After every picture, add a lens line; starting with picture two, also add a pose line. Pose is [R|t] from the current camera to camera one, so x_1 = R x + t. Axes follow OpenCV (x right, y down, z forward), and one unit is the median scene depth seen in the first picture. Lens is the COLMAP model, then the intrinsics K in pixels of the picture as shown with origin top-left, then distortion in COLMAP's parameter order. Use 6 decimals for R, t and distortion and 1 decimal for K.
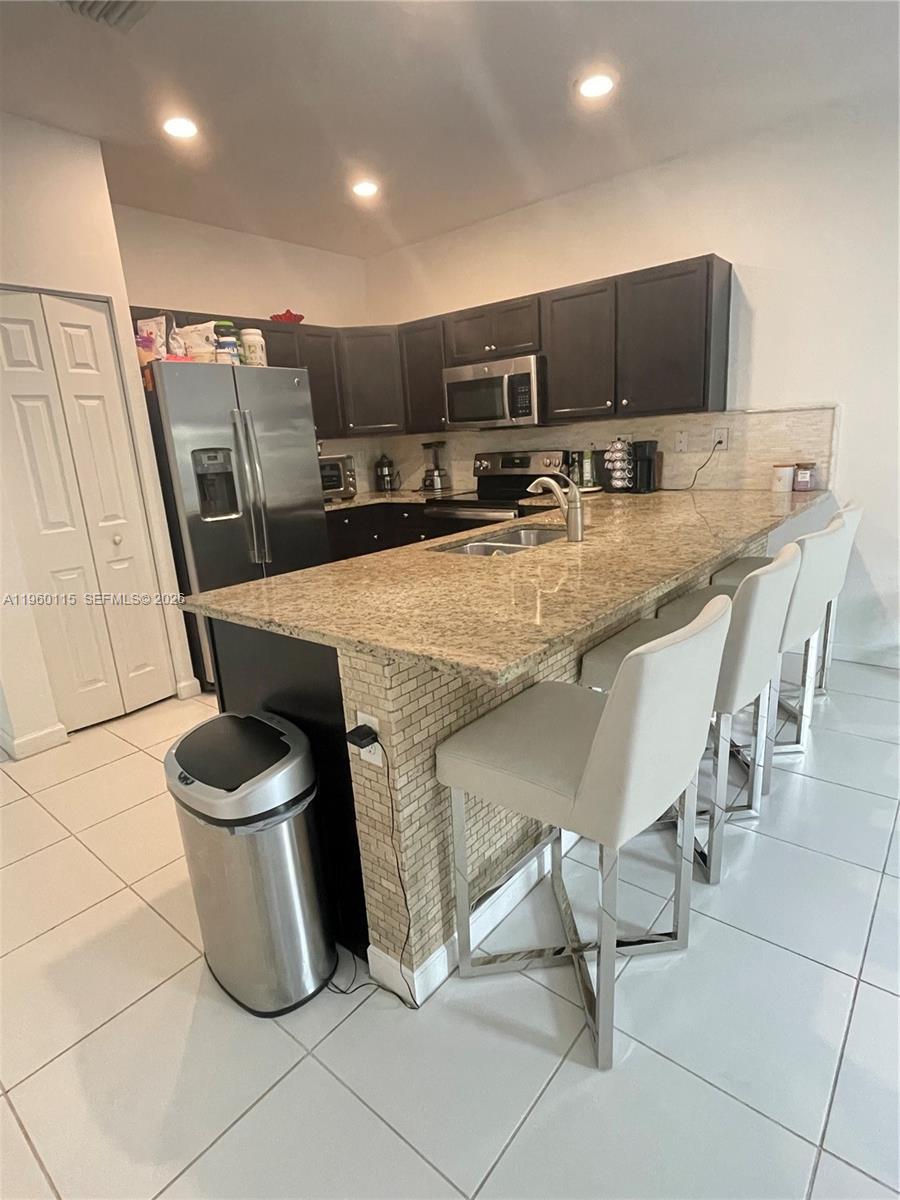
lens RADIAL K [[625.1, 0, 450.0], [0, 625.1, 600.0], [0, 0, 1]] dist [0.000702, 0.000231]
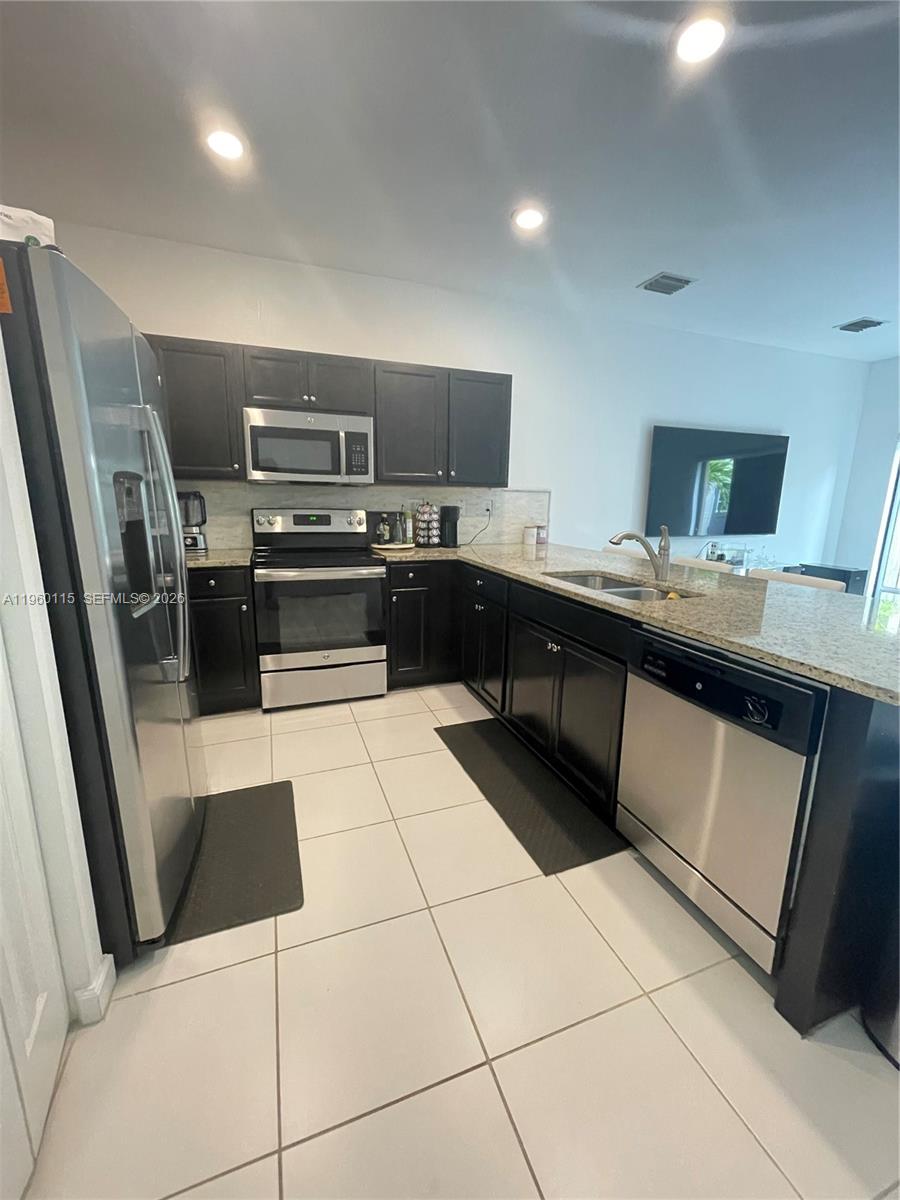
lens RADIAL K [[476.5, 0, 450.0], [0, 476.5, 600.0], [0, 0, 1]] dist [0.002013, 0.000268]
pose [[0.489686, -0.109200, 0.865034, -0.525394], [0.175379, 0.984184, 0.024961, -0.091903], [-0.854078, 0.139486, 0.501093, 0.542223]]
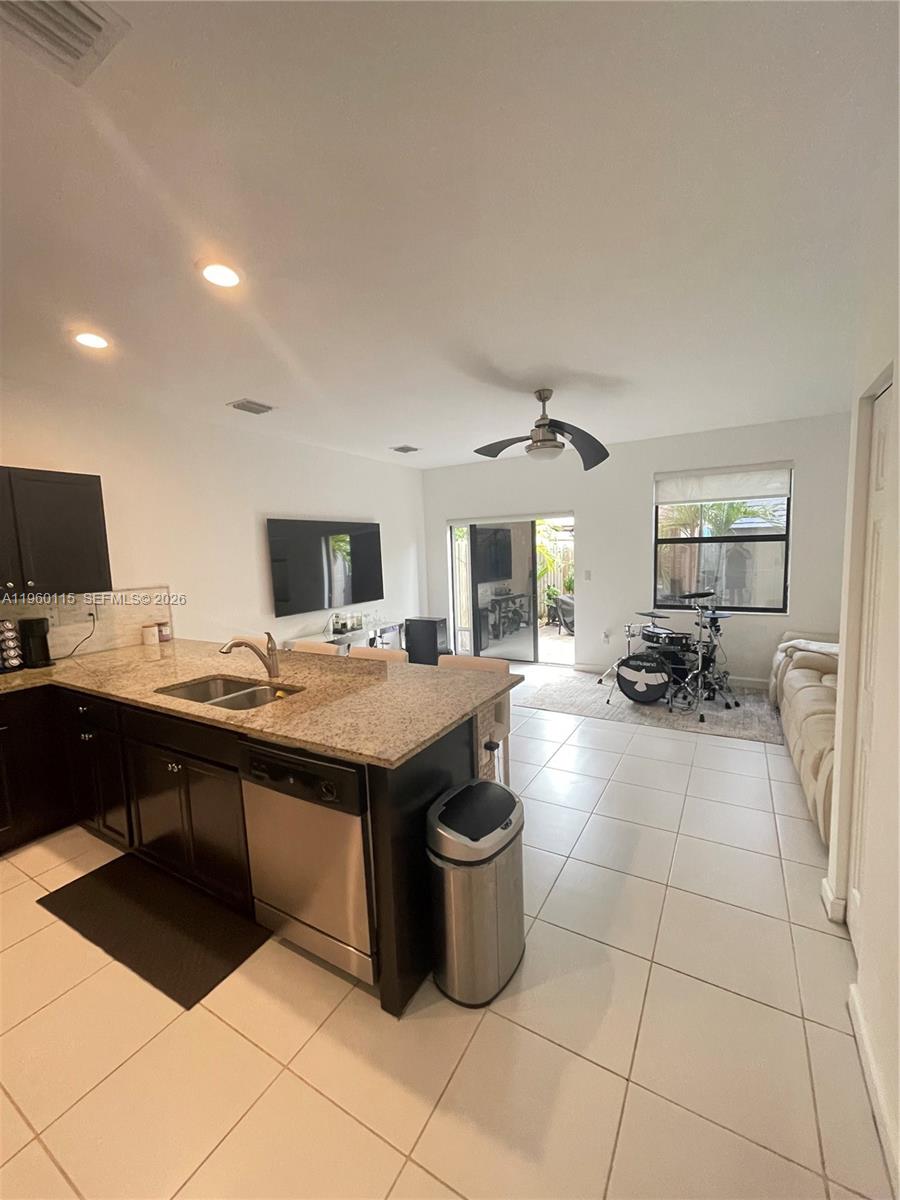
lens RADIAL K [[486.0, 0, 450.0], [0, 486.0, 600.0], [0, 0, 1]] dist [-0.001966, 0.000312]
pose [[-0.160558, -0.037090, 0.986329, -0.600460], [0.288952, 0.953747, 0.082901, -0.146503], [-0.943784, 0.298312, -0.142415, 0.436821]]
